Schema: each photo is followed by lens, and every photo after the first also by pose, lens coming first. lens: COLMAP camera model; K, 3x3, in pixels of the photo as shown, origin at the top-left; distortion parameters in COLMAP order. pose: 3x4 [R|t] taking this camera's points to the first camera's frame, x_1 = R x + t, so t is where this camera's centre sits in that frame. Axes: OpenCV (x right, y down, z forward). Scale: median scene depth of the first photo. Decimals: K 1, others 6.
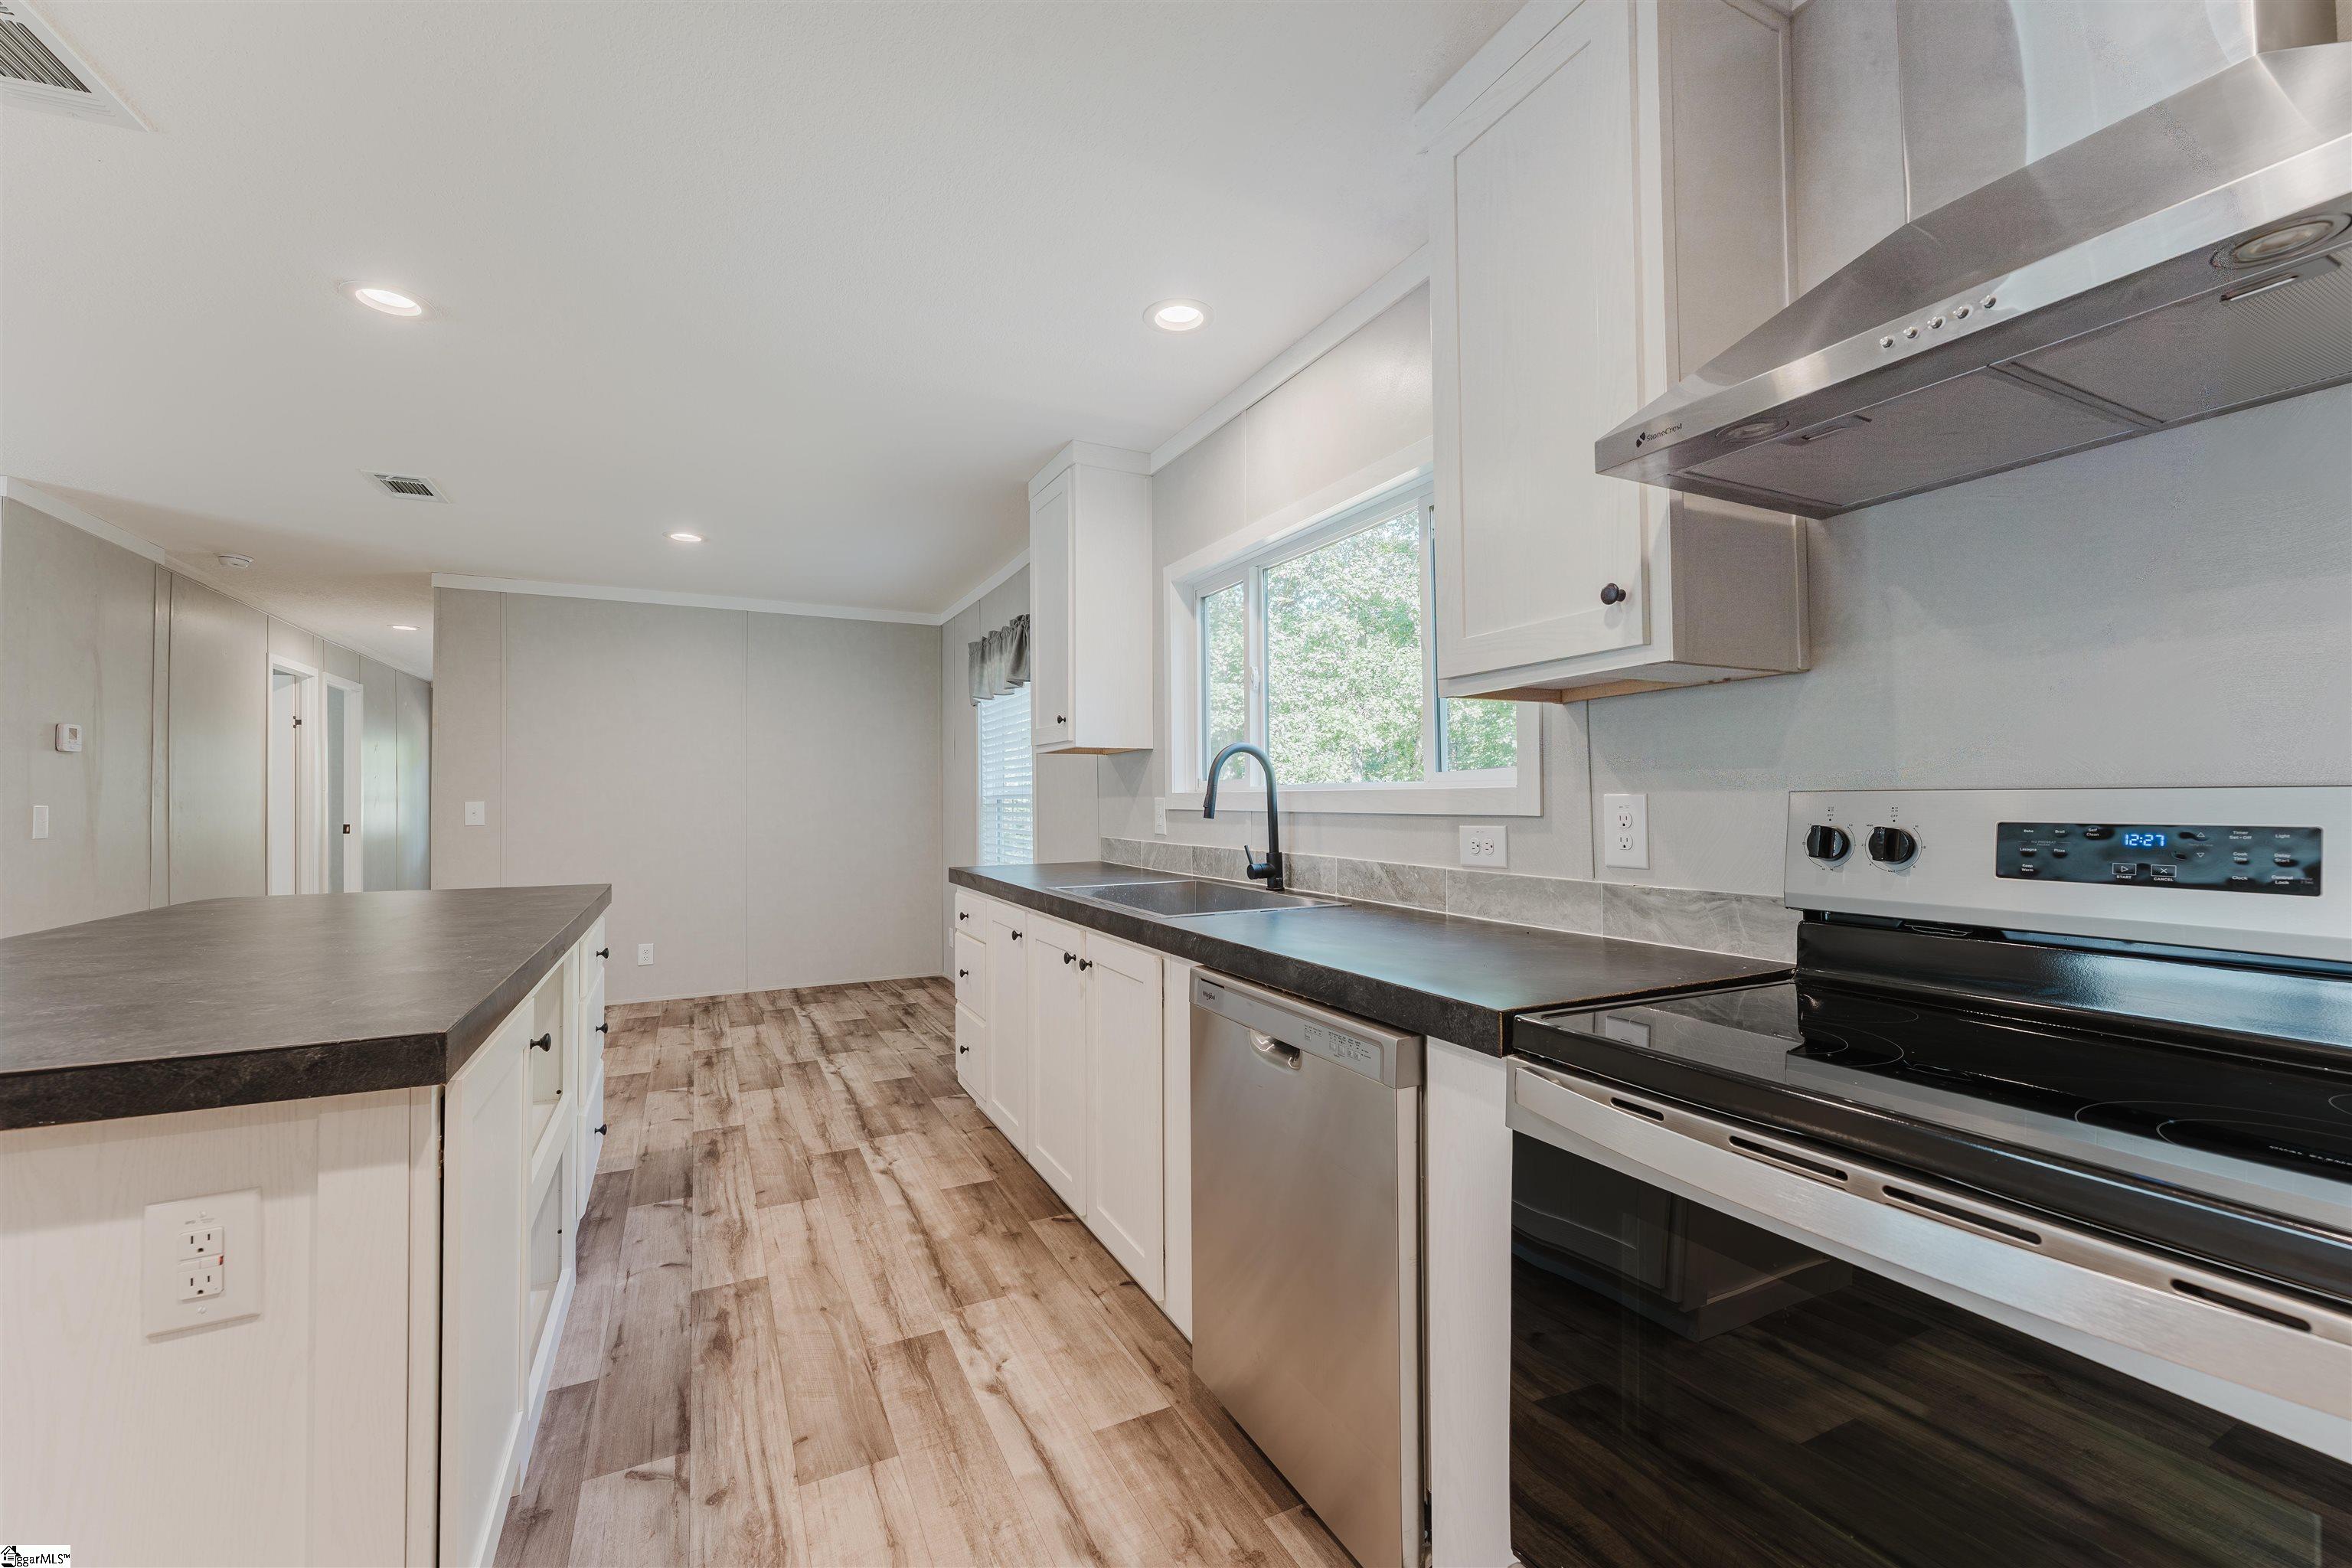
lens RADIAL K [[929.1, 0, 1175.1], [0, 929.1, 714.4], [0, 0, 1]] dist [0.000474, -0.000149]
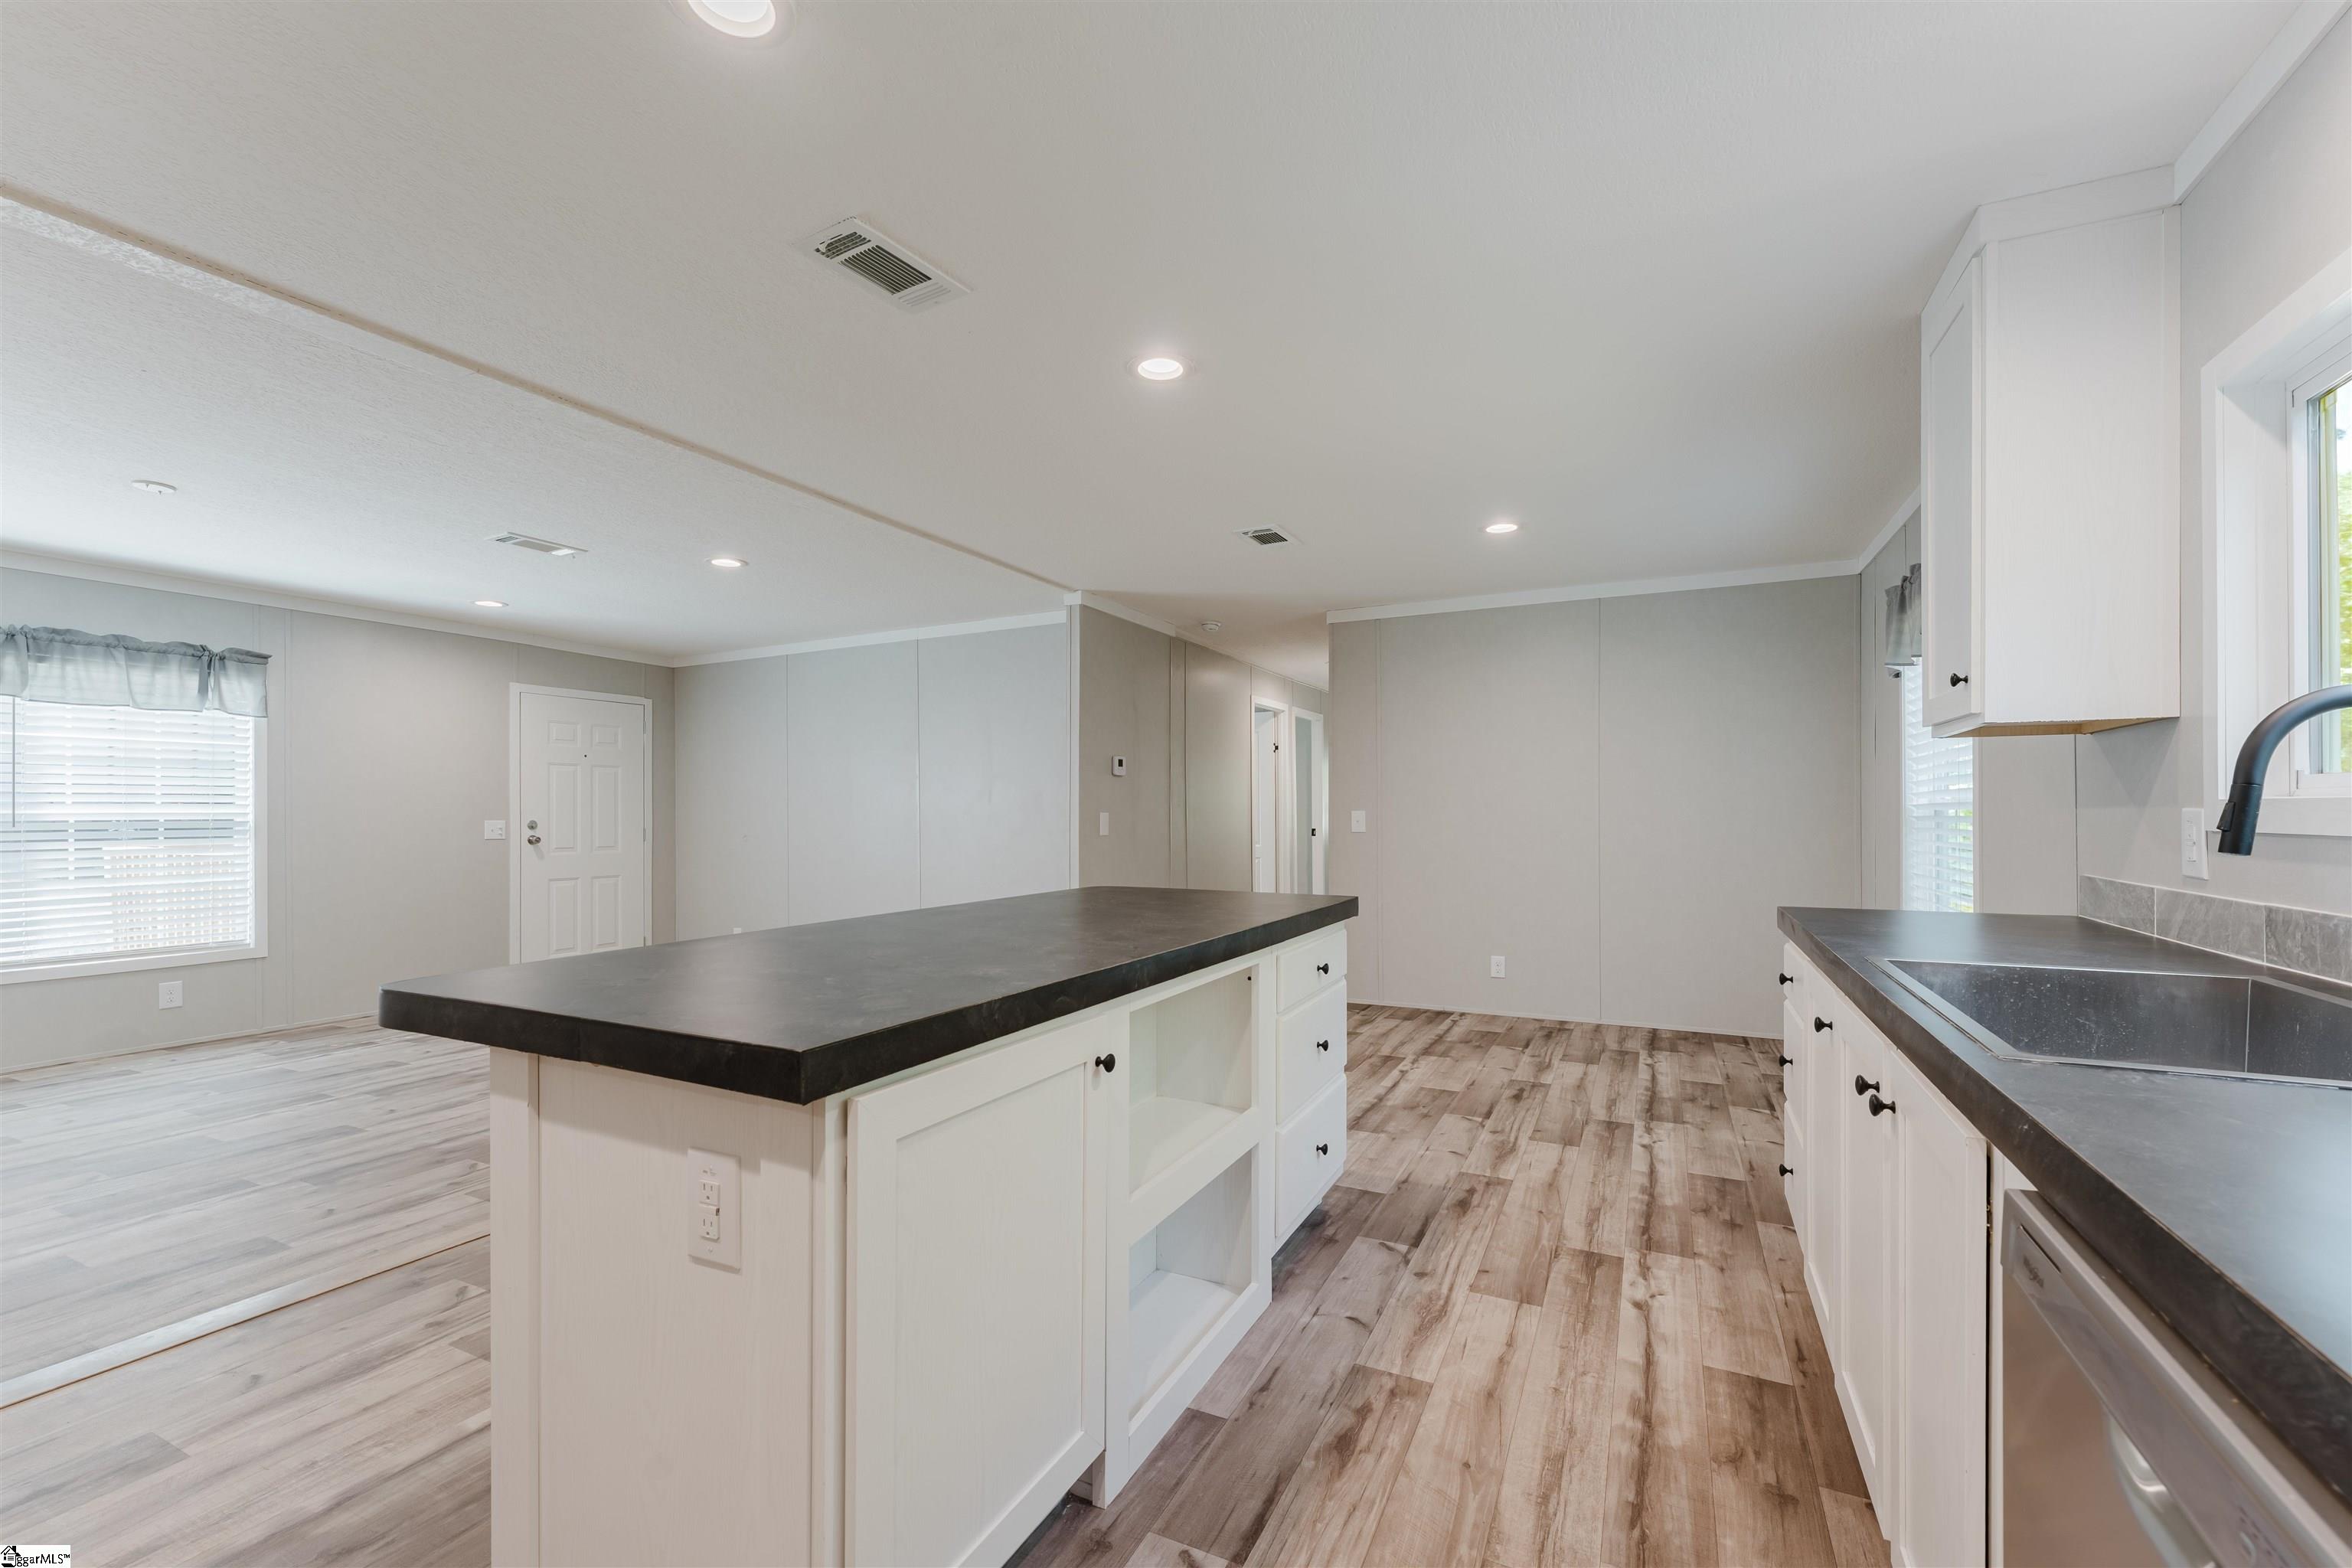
lens RADIAL K [[969.9, 0, 1186.6], [0, 969.9, 788.7], [0, 0, 1]] dist [-0.000329, -0.000168]
pose [[0.600820, -0.015608, -0.799232, 0.111446], [0.072406, 0.996762, 0.034966, 0.025153], [0.796098, -0.078877, 0.600005, 0.302192]]
